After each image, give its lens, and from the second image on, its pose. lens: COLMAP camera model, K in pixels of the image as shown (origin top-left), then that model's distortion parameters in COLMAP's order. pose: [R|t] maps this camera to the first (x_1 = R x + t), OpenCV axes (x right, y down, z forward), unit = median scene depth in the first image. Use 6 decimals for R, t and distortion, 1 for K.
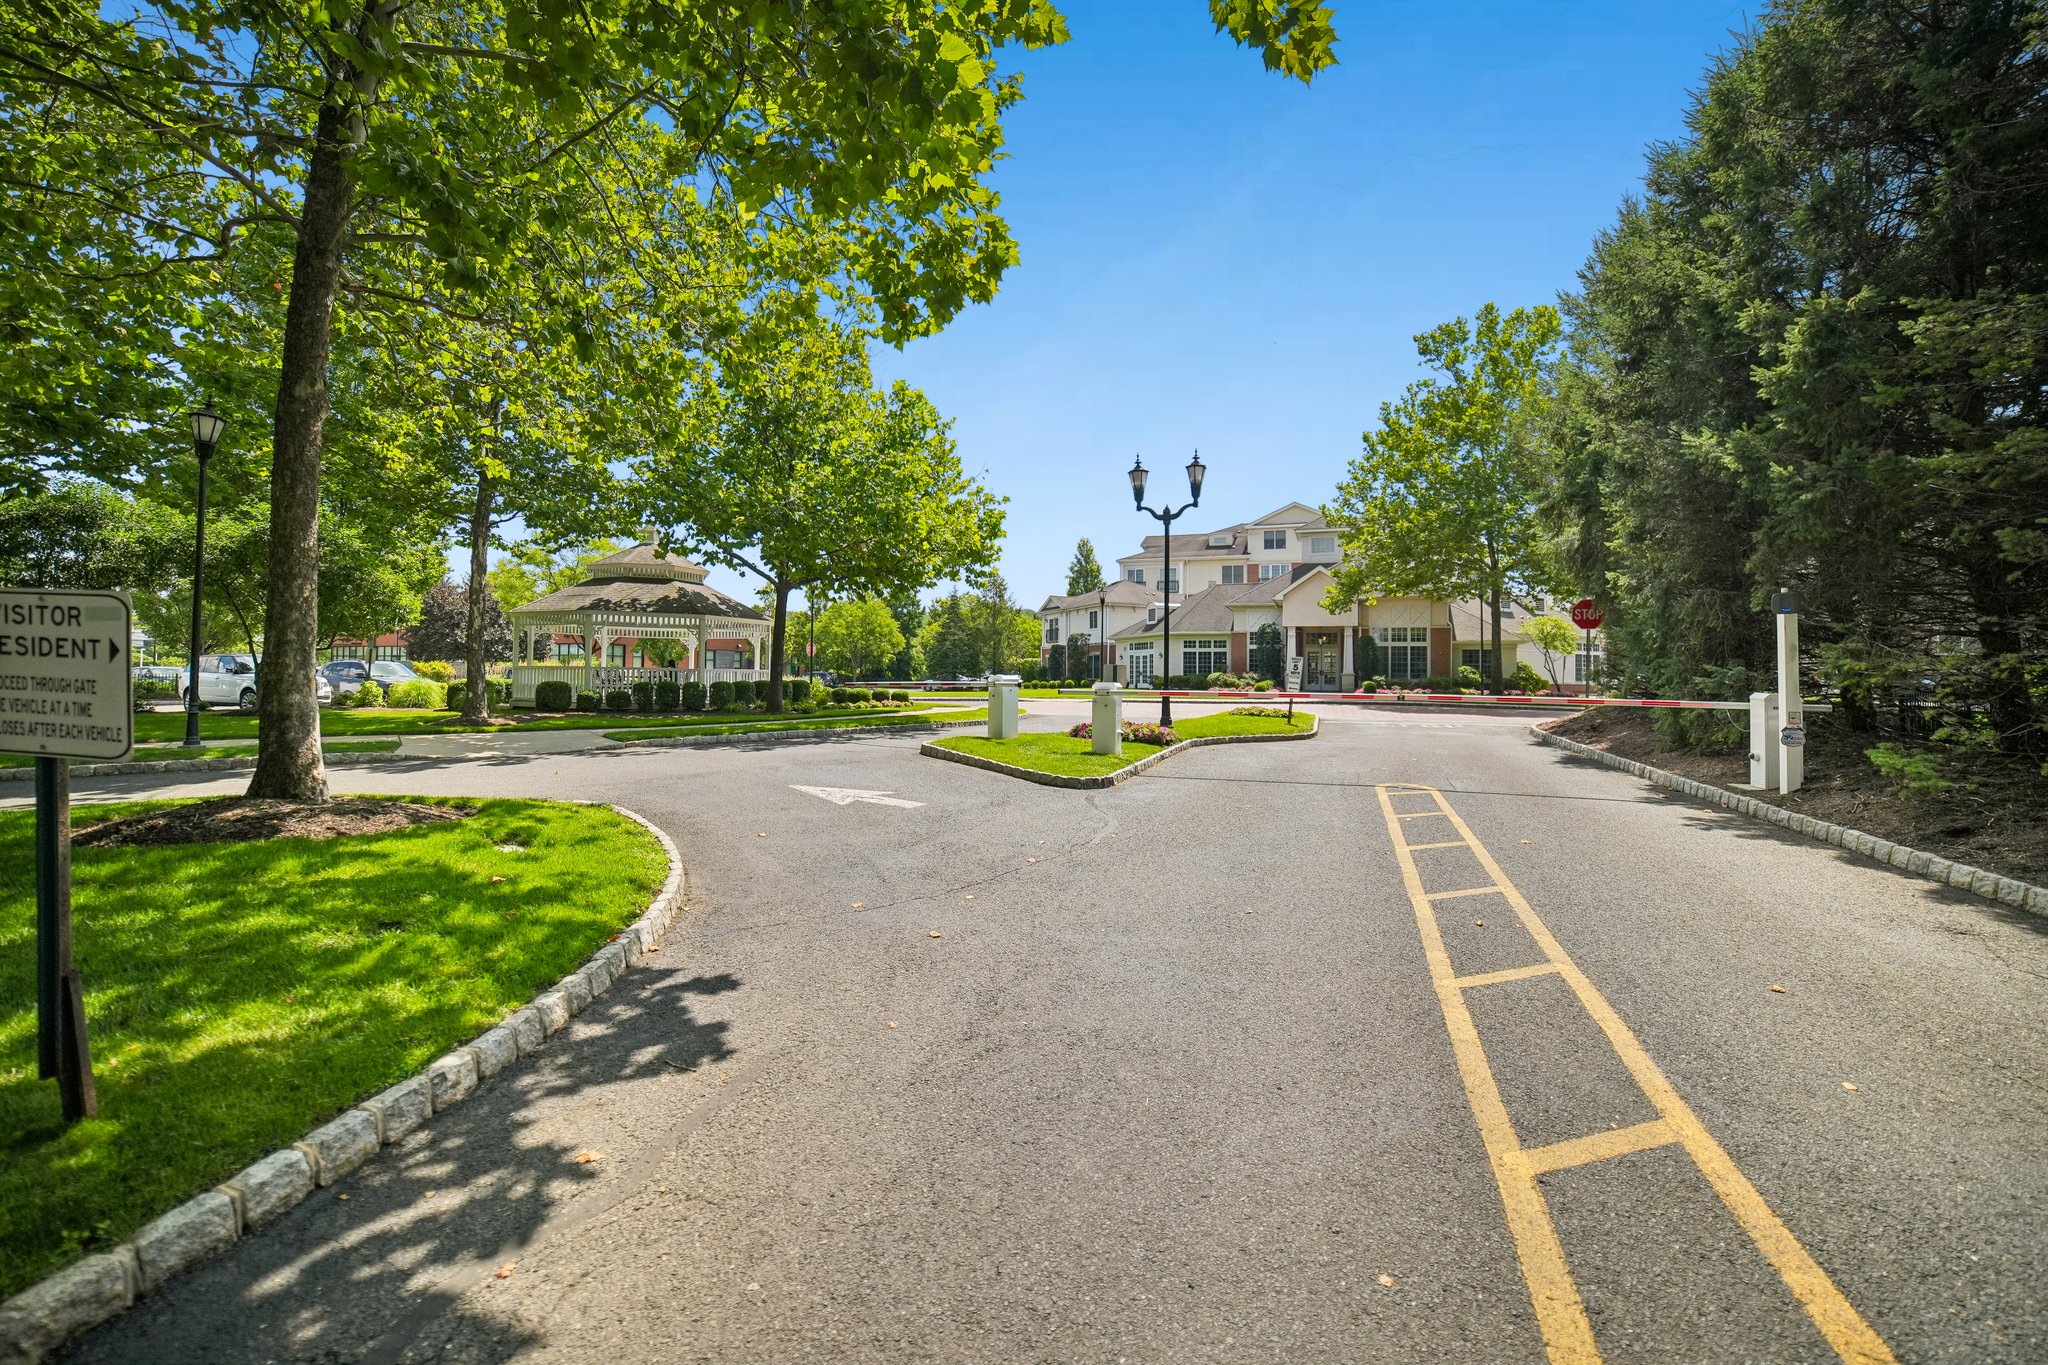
lens RADIAL K [[849.3, 0, 1019.5], [0, 849.3, 673.2], [0, 0, 1]] dist [-0.094738, 0.034529]
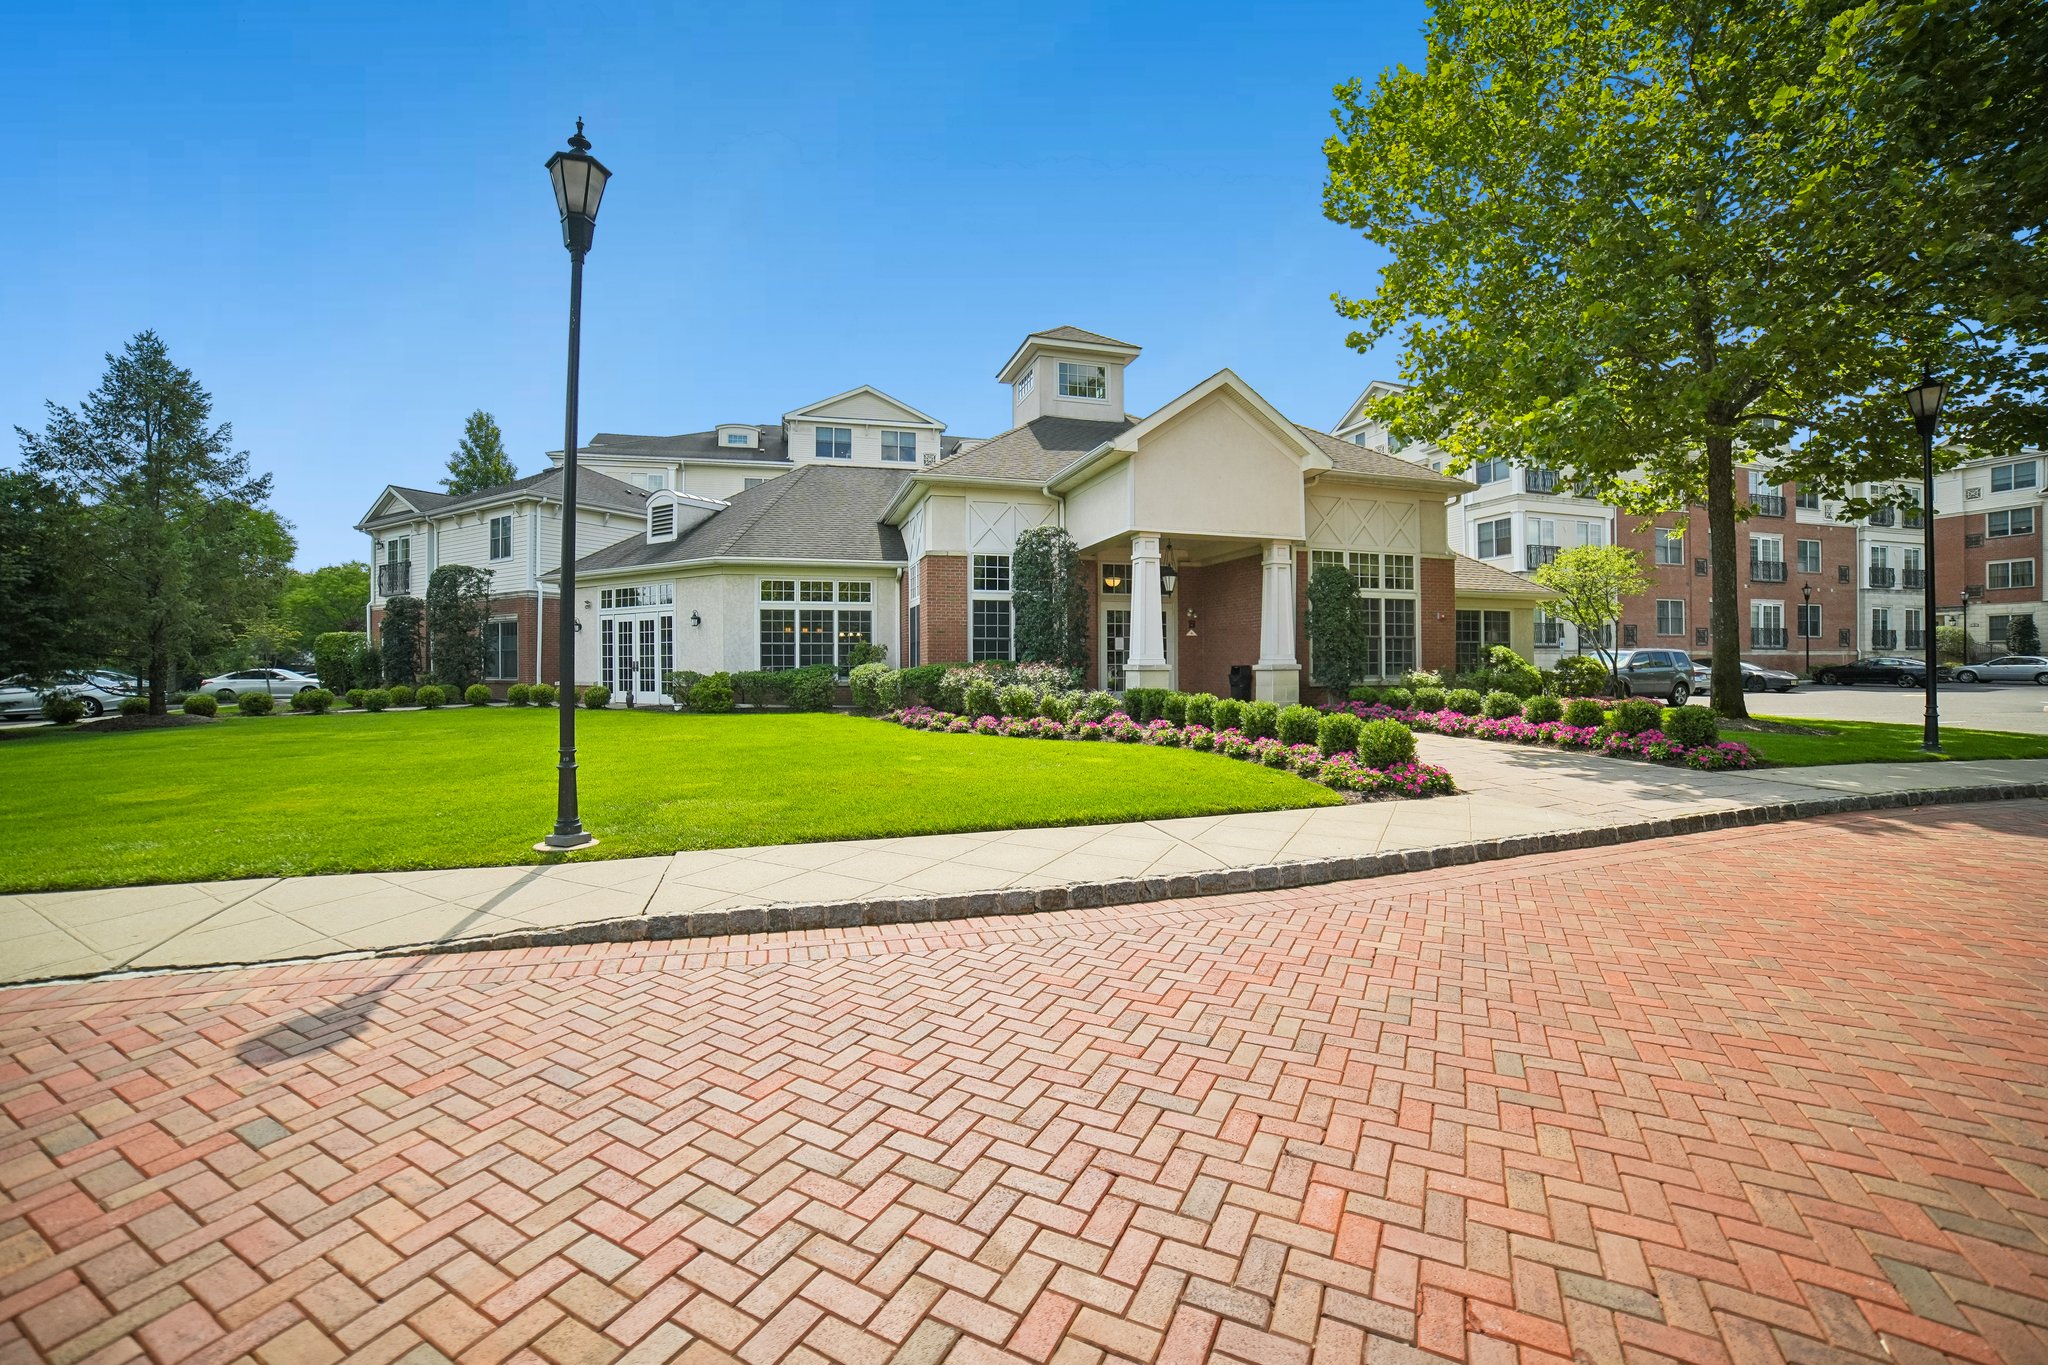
lens RADIAL K [[849.3, 0, 1019.5], [0, 849.3, 673.2], [0, 0, 1]] dist [-0.094738, 0.034529]
pose [[0.796077, -0.018998, 0.604897, 0.051742], [0.006235, 0.999712, 0.023192, -0.004351], [-0.605163, -0.014691, 0.795966, 0.605045]]
